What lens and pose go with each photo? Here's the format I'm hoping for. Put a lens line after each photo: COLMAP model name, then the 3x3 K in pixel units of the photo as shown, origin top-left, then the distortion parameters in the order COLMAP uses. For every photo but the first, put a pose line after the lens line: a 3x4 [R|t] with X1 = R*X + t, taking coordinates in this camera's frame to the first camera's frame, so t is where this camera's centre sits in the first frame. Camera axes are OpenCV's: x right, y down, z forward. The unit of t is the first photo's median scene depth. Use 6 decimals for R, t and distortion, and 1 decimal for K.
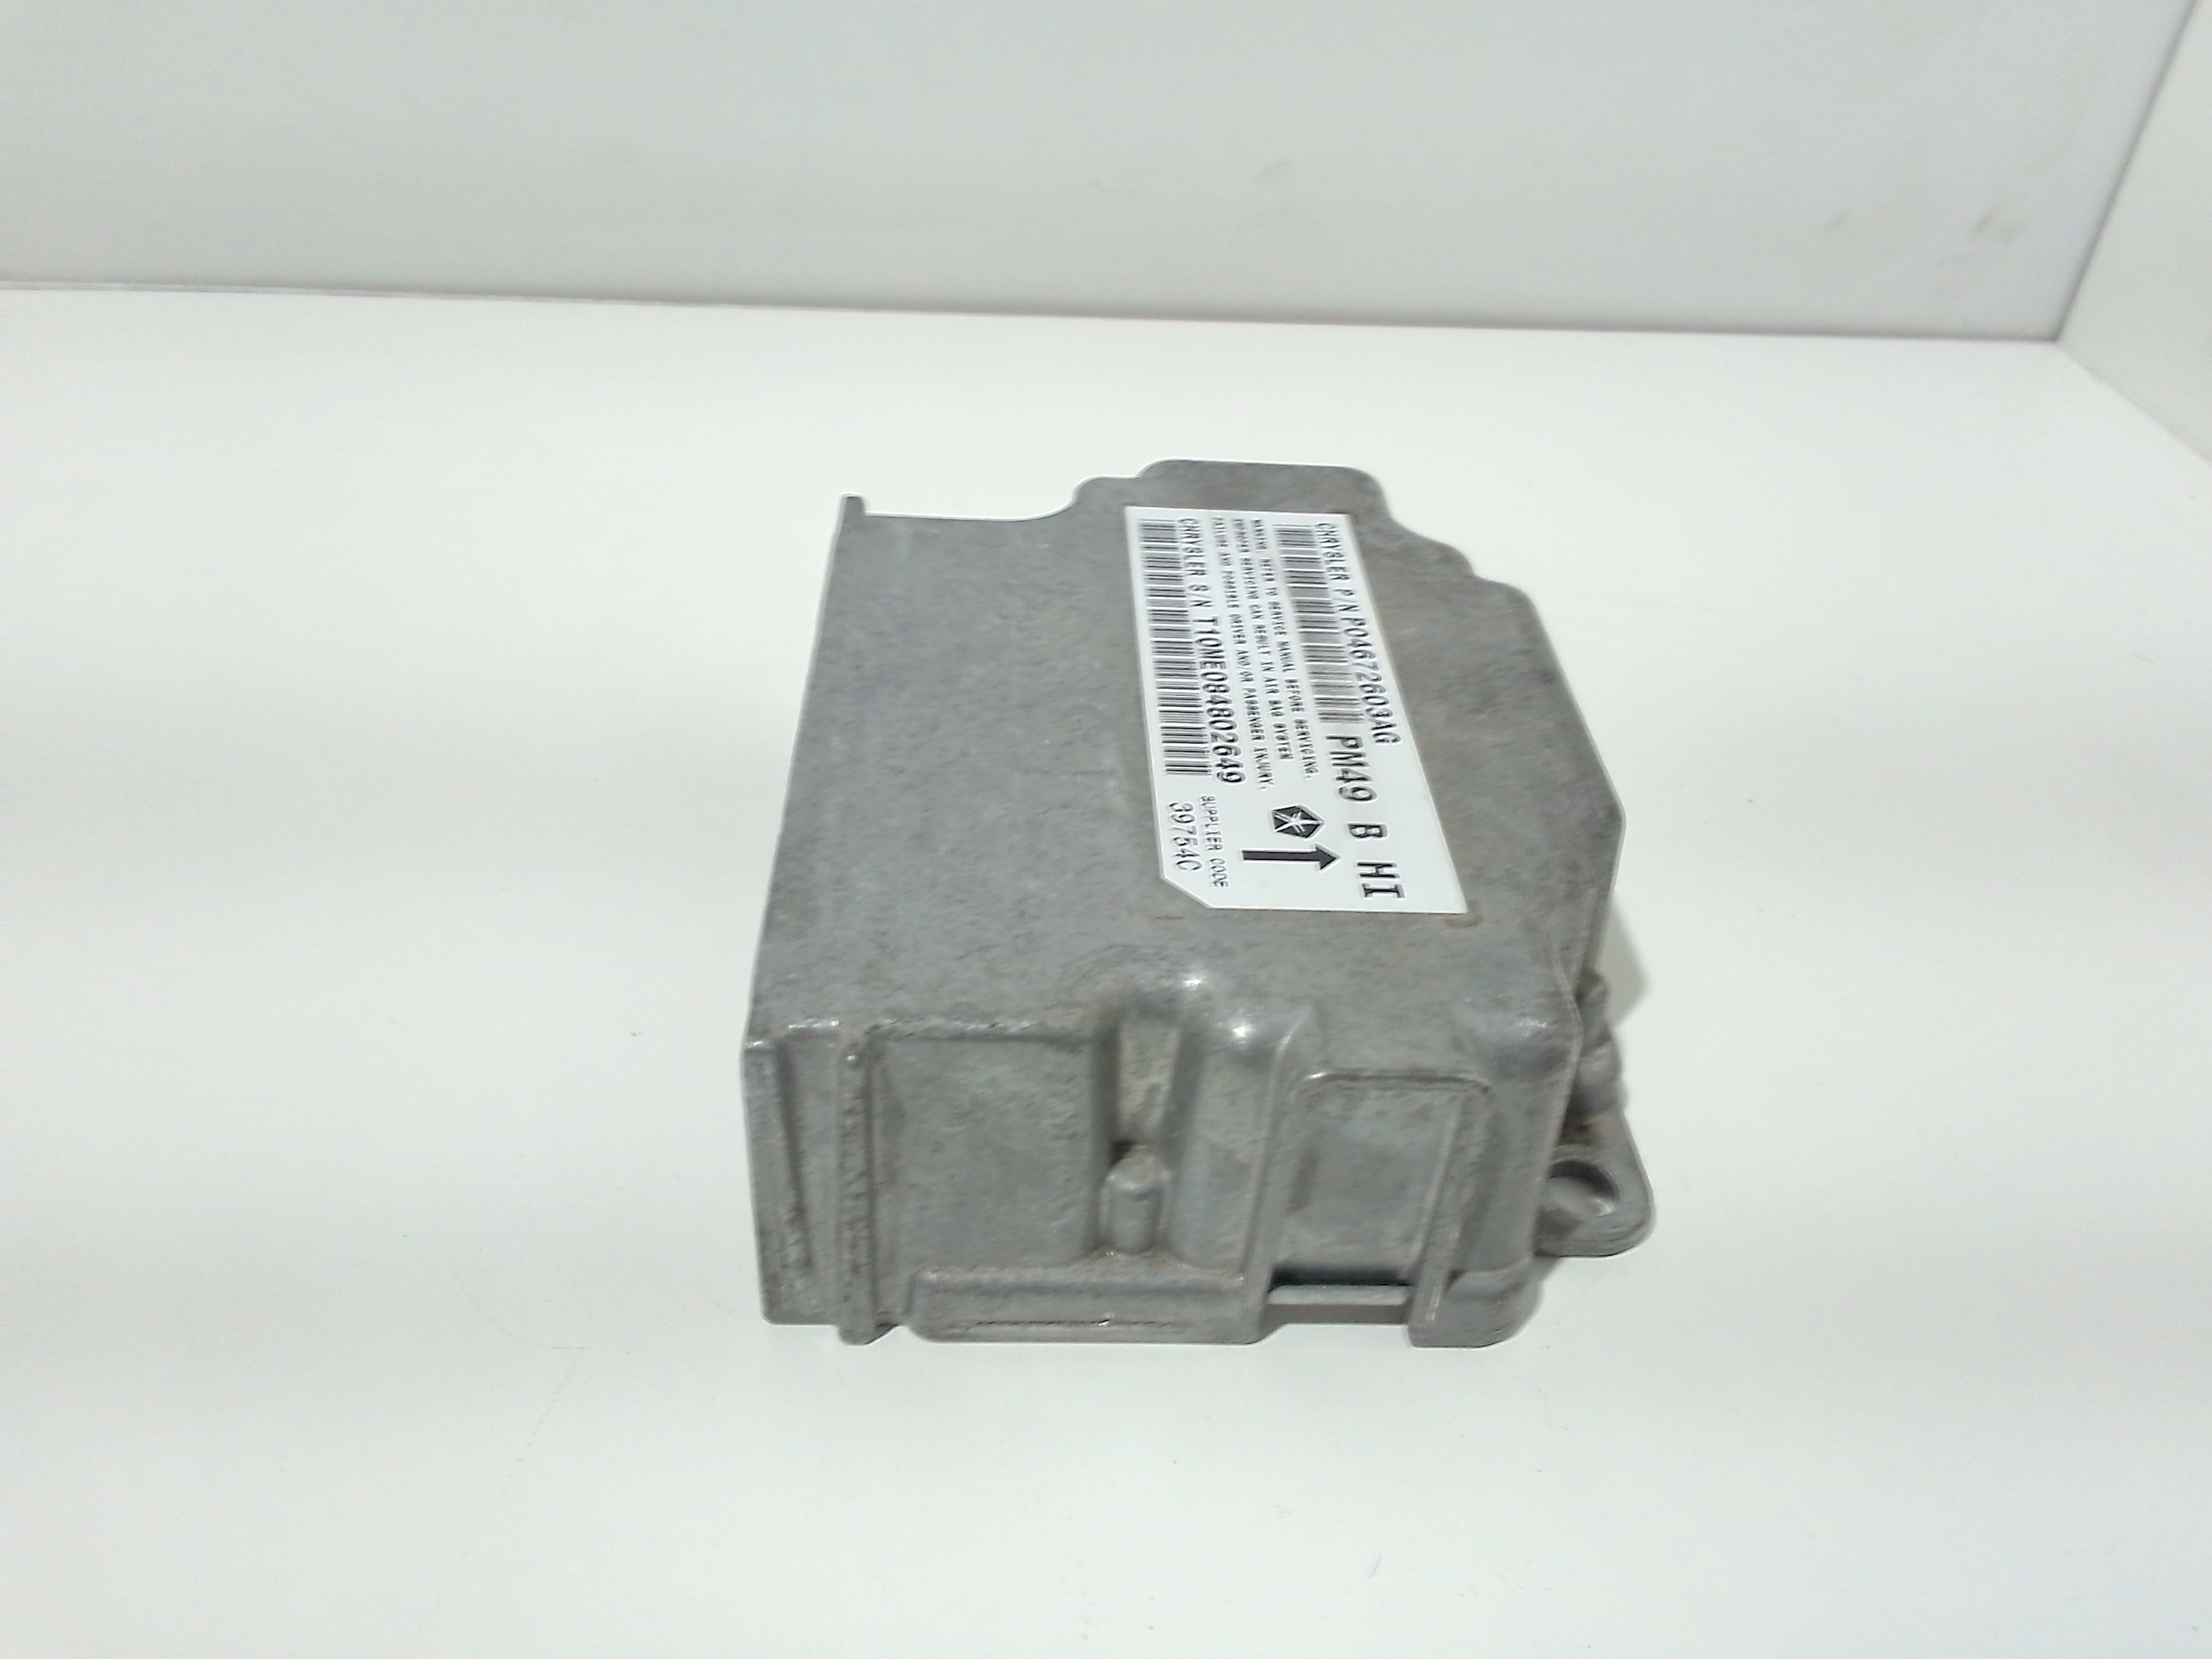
lens RADIAL K [[1742.8, 0, 1108.6], [0, 1742.8, 831.8], [0, 0, 1]] dist [0.051728, -0.009348]
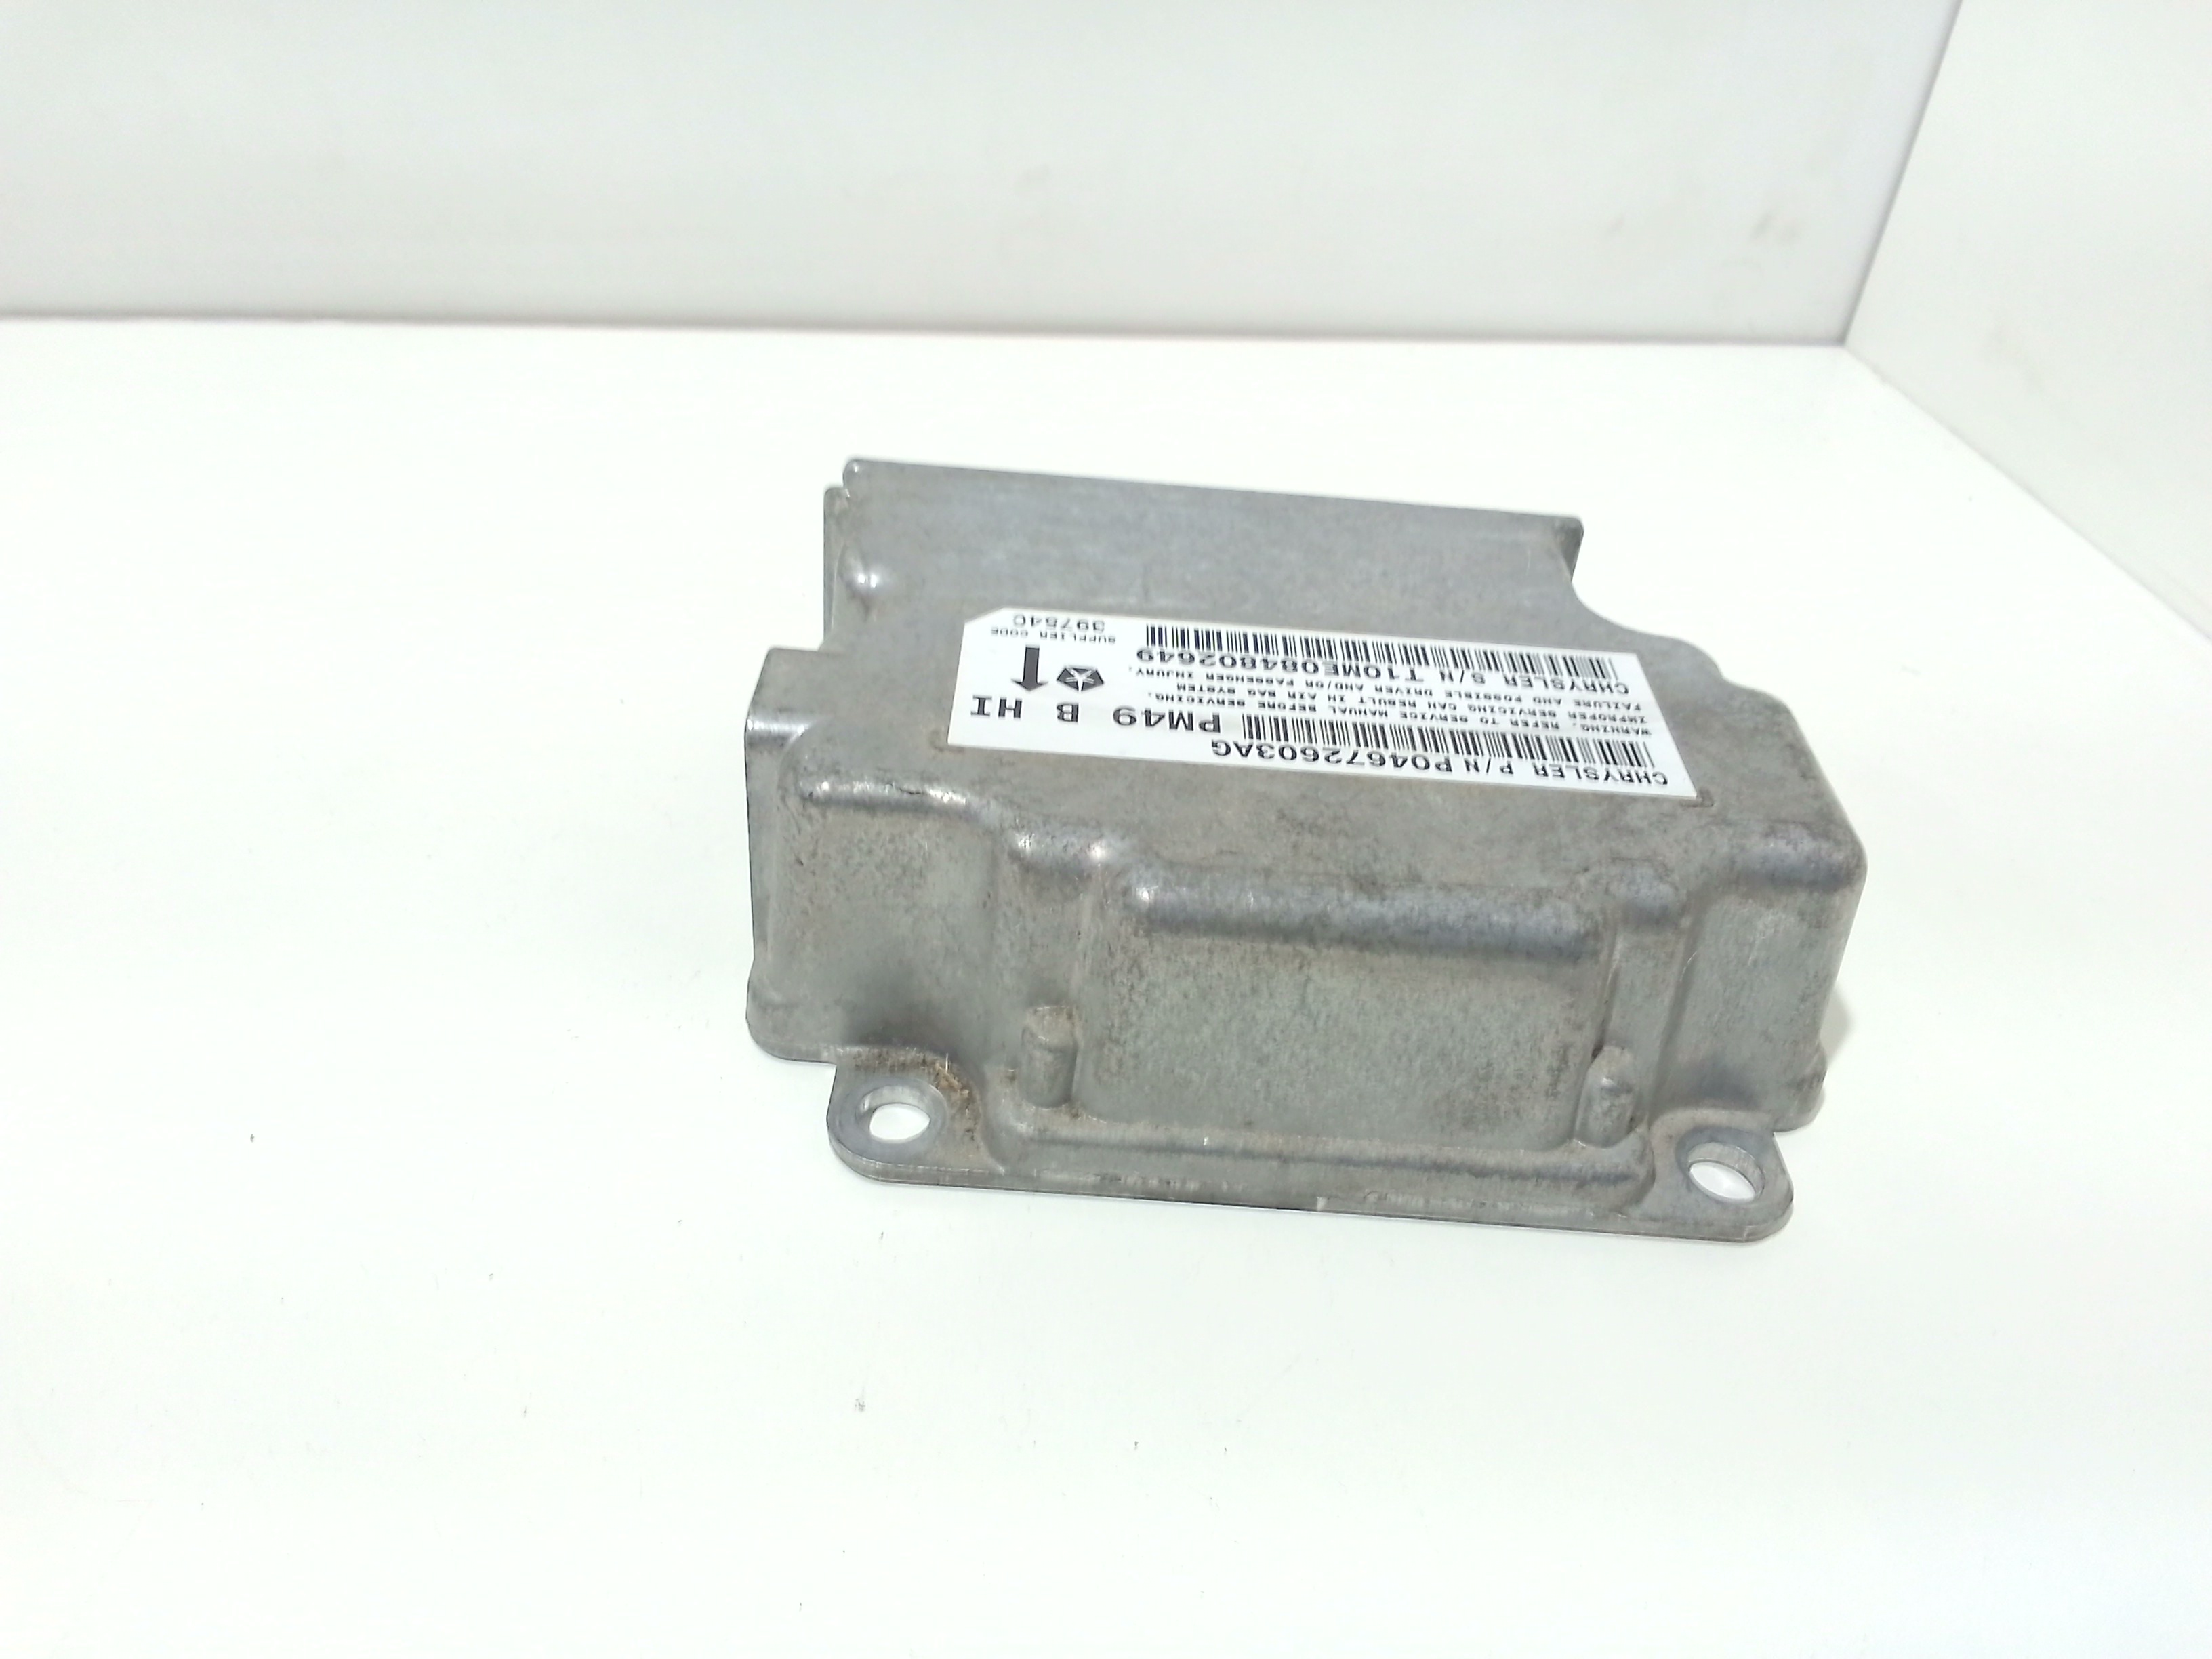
lens RADIAL K [[1742.8, 0, 1113.2], [0, 1742.8, 833.9], [0, 0, 1]] dist [0.051728, -0.009348]
pose [[-0.044208, 0.550406, -0.833726, 0.963894], [-0.683425, 0.592048, 0.427094, -0.385996], [0.728681, 0.588670, 0.349988, 0.616989]]
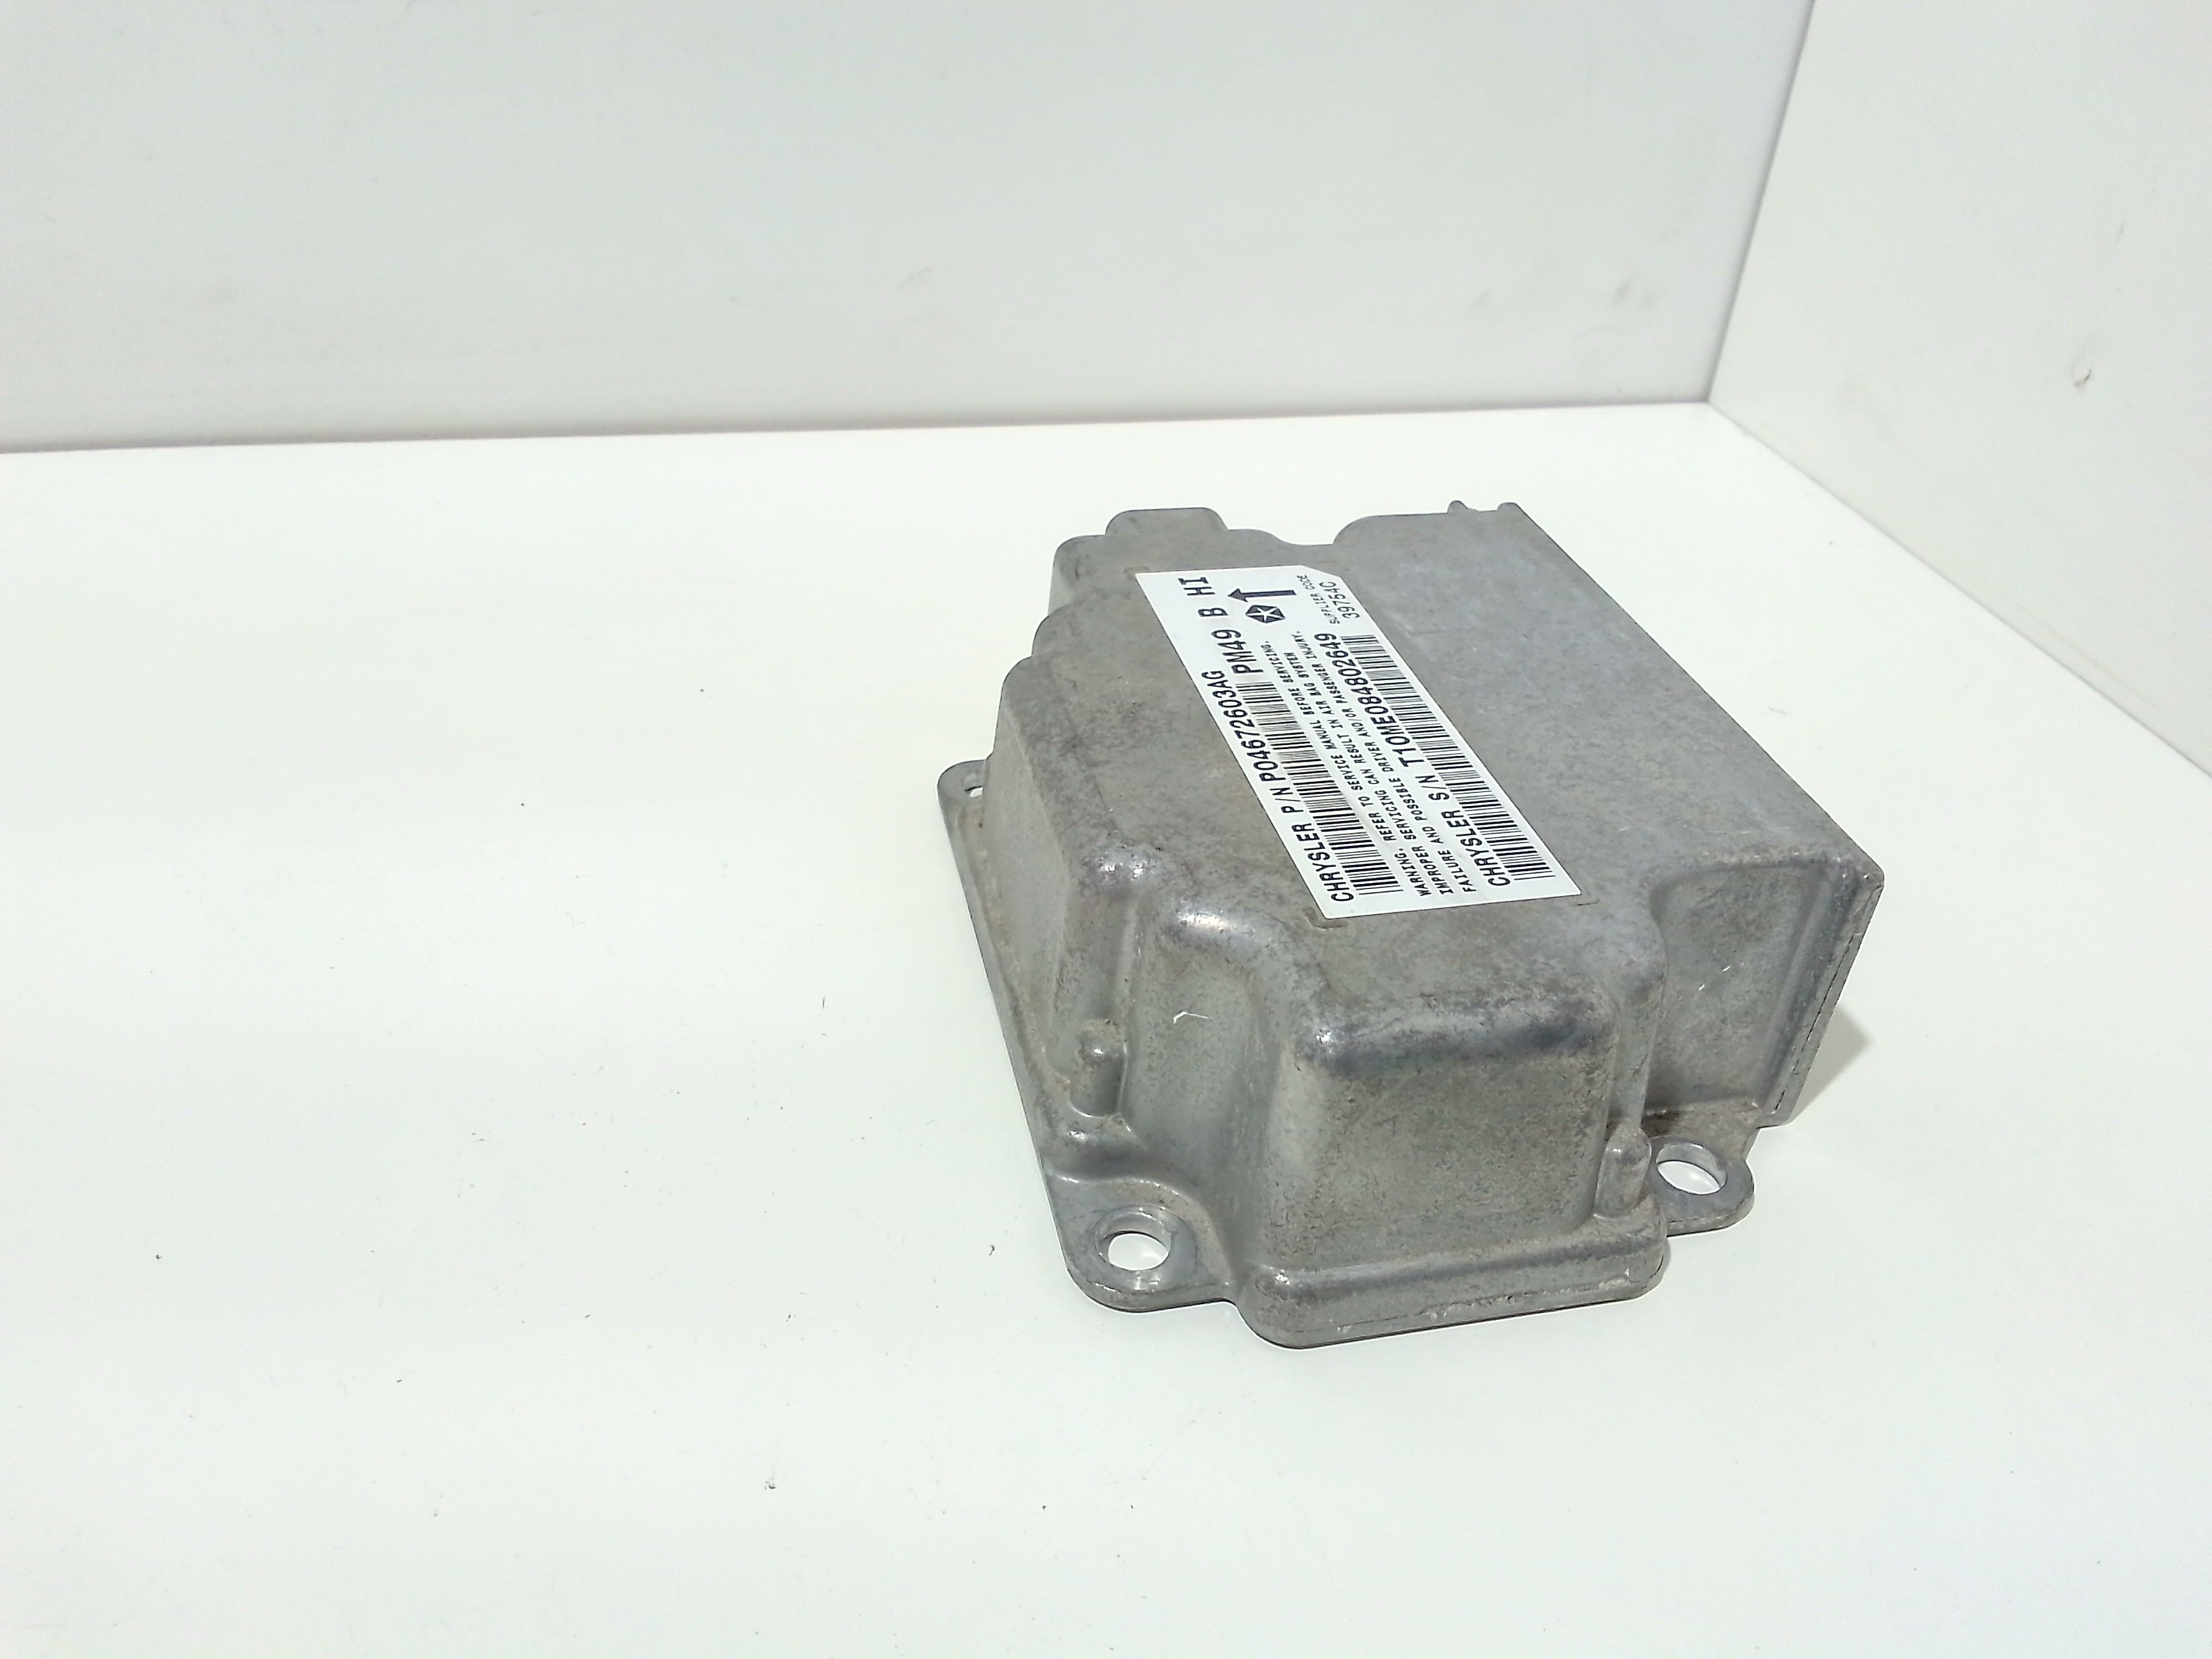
lens RADIAL K [[1742.8, 0, 1119.1], [0, 1742.8, 824.5], [0, 0, 1]] dist [0.051728, -0.009348]
pose [[-0.970292, 0.004236, -0.241900, 0.480817], [-0.229669, 0.298223, 0.926453, -1.040798], [0.076065, 0.954487, -0.288390, 1.368529]]
